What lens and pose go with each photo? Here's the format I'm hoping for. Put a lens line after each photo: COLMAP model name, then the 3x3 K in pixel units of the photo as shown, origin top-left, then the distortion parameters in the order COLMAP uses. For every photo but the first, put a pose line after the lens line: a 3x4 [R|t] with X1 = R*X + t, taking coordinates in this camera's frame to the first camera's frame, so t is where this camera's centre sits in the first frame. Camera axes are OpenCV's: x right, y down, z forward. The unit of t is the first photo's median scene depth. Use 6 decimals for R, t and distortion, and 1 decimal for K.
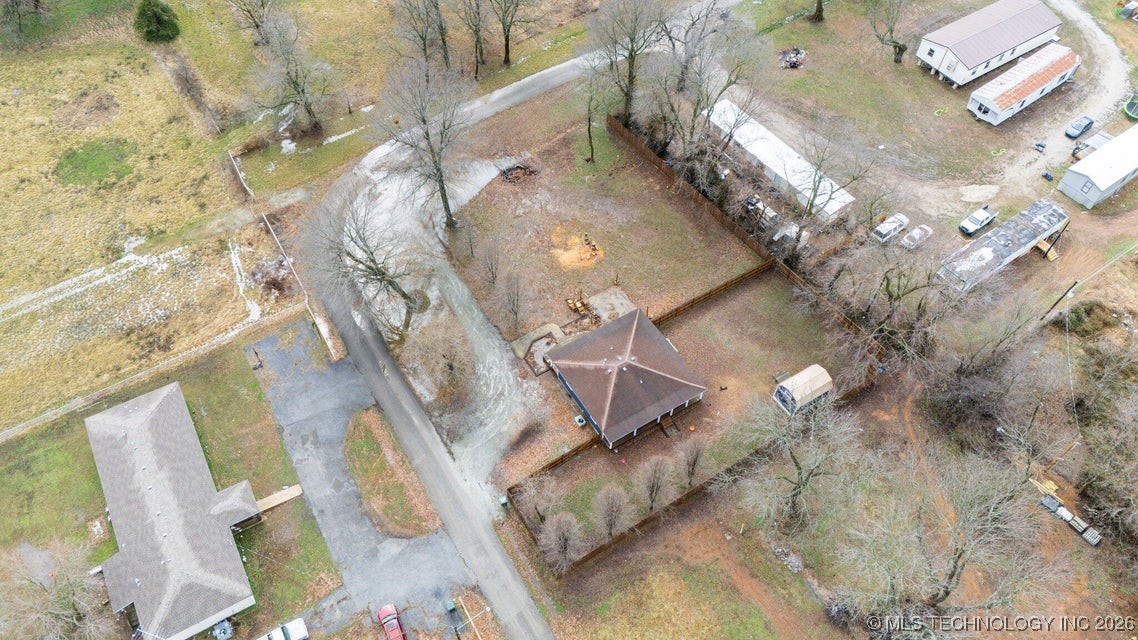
lens RADIAL K [[830.6, 0, 569.0], [0, 830.6, 320.0], [0, 0, 1]] dist [0.086733, -0.079362]
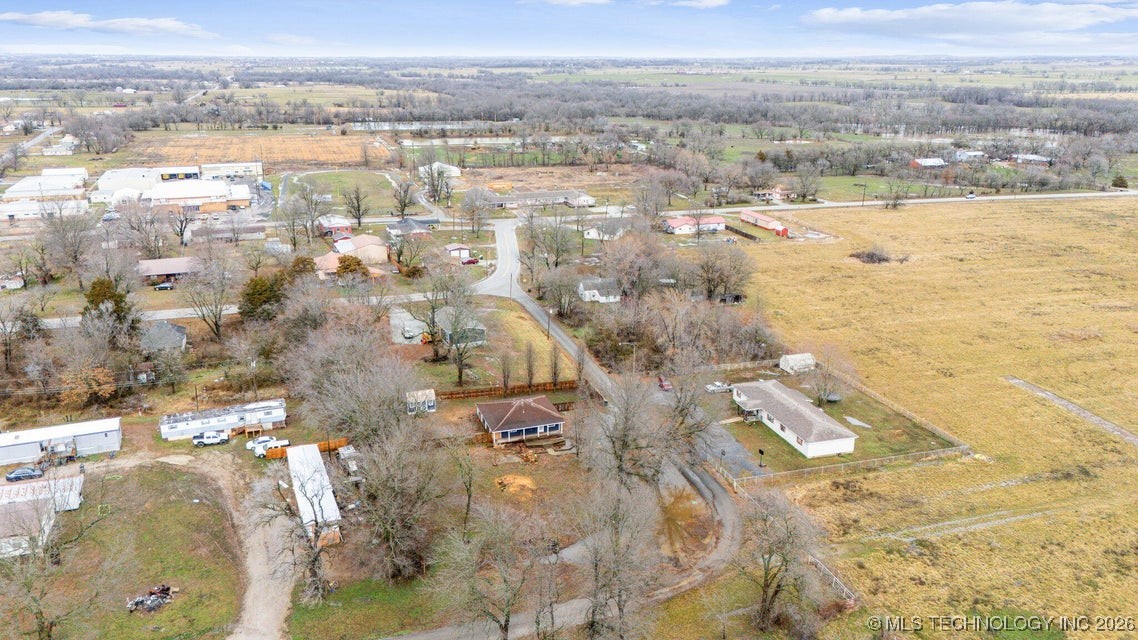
lens RADIAL K [[830.6, 0, 569.0], [0, 830.6, 320.0], [0, 0, 1]] dist [0.086733, -0.079362]
pose [[-0.972829, -0.083012, 0.216131, -0.307039], [0.178290, 0.326943, 0.928074, -1.265381], [-0.147703, 0.941391, -0.303259, 1.133038]]
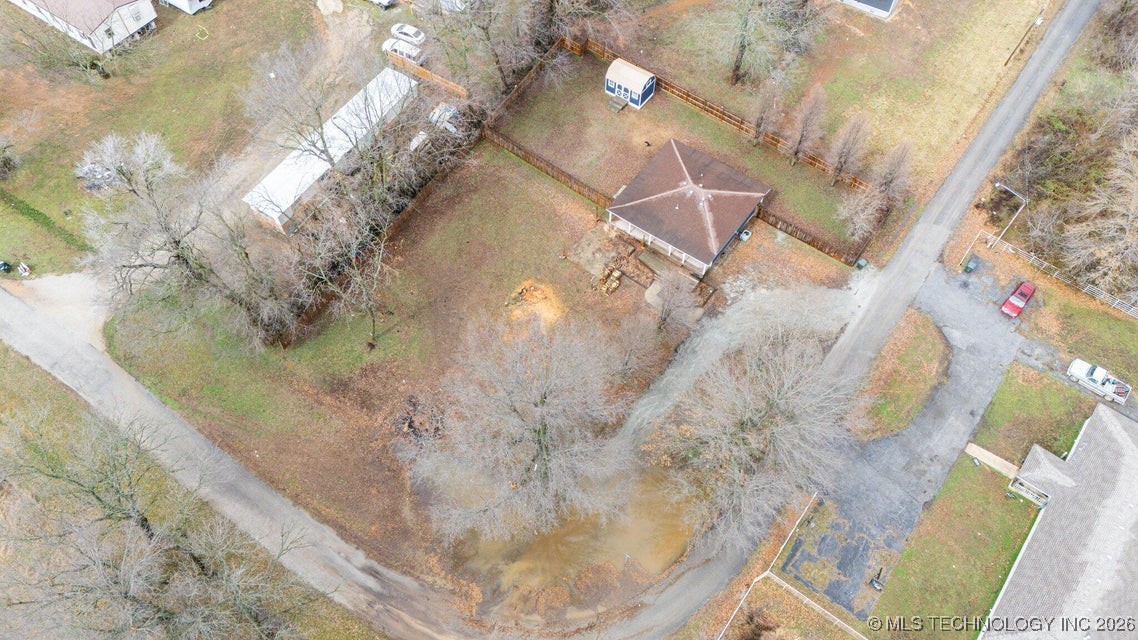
lens RADIAL K [[830.6, 0, 569.0], [0, 830.6, 320.0], [0, 0, 1]] dist [0.086733, -0.079362]
pose [[-0.372746, -0.791325, 0.484629, -0.405579], [0.740233, 0.061367, 0.669544, -0.599520], [-0.559566, 0.608309, 0.562891, 0.534379]]
